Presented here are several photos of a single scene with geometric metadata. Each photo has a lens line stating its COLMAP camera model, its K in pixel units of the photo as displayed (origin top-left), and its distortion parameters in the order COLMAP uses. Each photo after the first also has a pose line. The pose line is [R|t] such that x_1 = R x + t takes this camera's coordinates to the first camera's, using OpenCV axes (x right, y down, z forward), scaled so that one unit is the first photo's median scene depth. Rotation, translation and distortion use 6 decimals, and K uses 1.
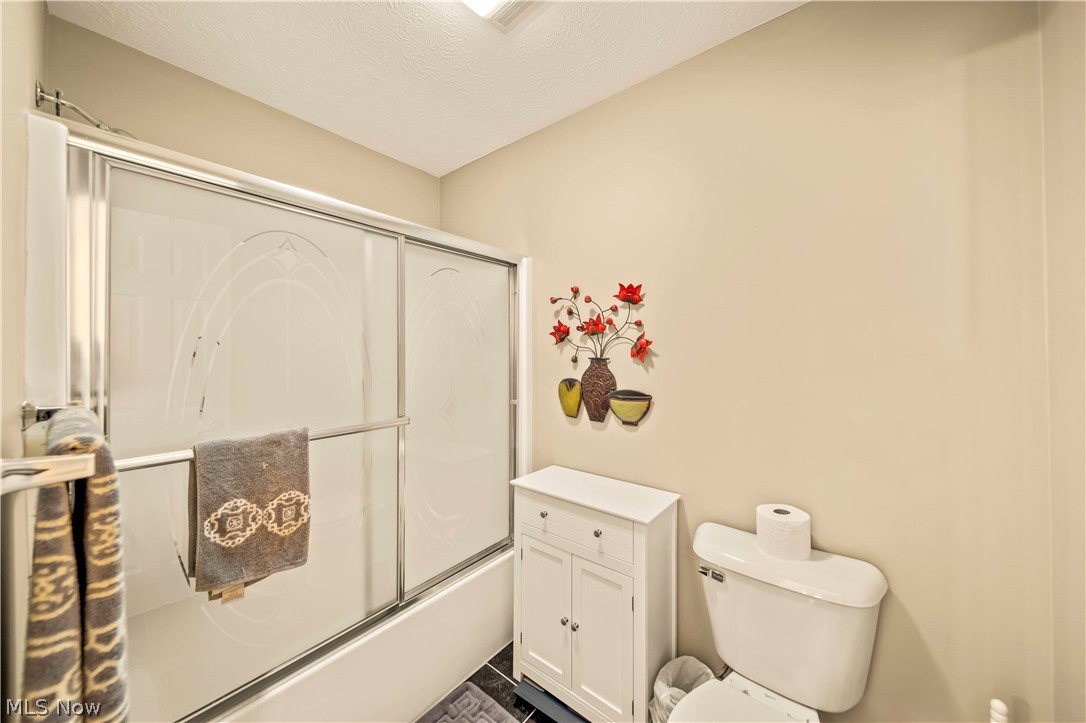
lens RADIAL K [[379.5, 0, 544.7], [0, 379.5, 354.7], [0, 0, 1]] dist [-0.000796, -0.000846]
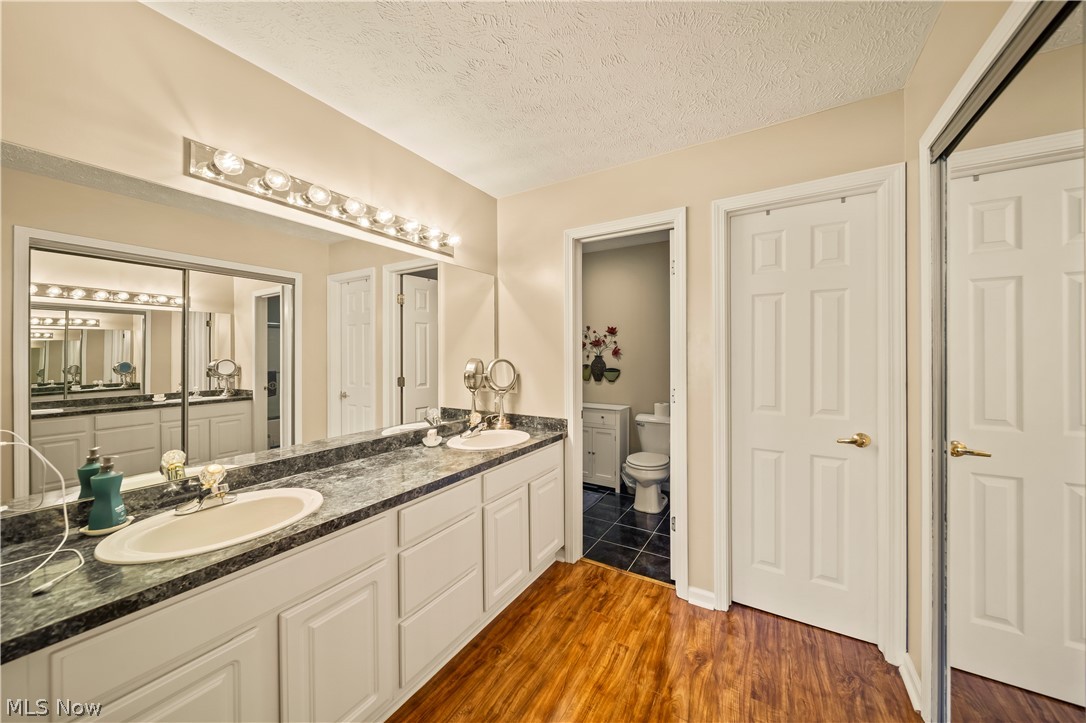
lens RADIAL K [[379.5, 0, 539.9], [0, 379.5, 361.6], [0, 0, 1]] dist [-0.000796, -0.000846]
pose [[0.993247, 0.003660, 0.115962, -0.532611], [-0.004422, 0.999970, 0.006313, 0.033169], [-0.115936, -0.006783, 0.993234, -1.430064]]
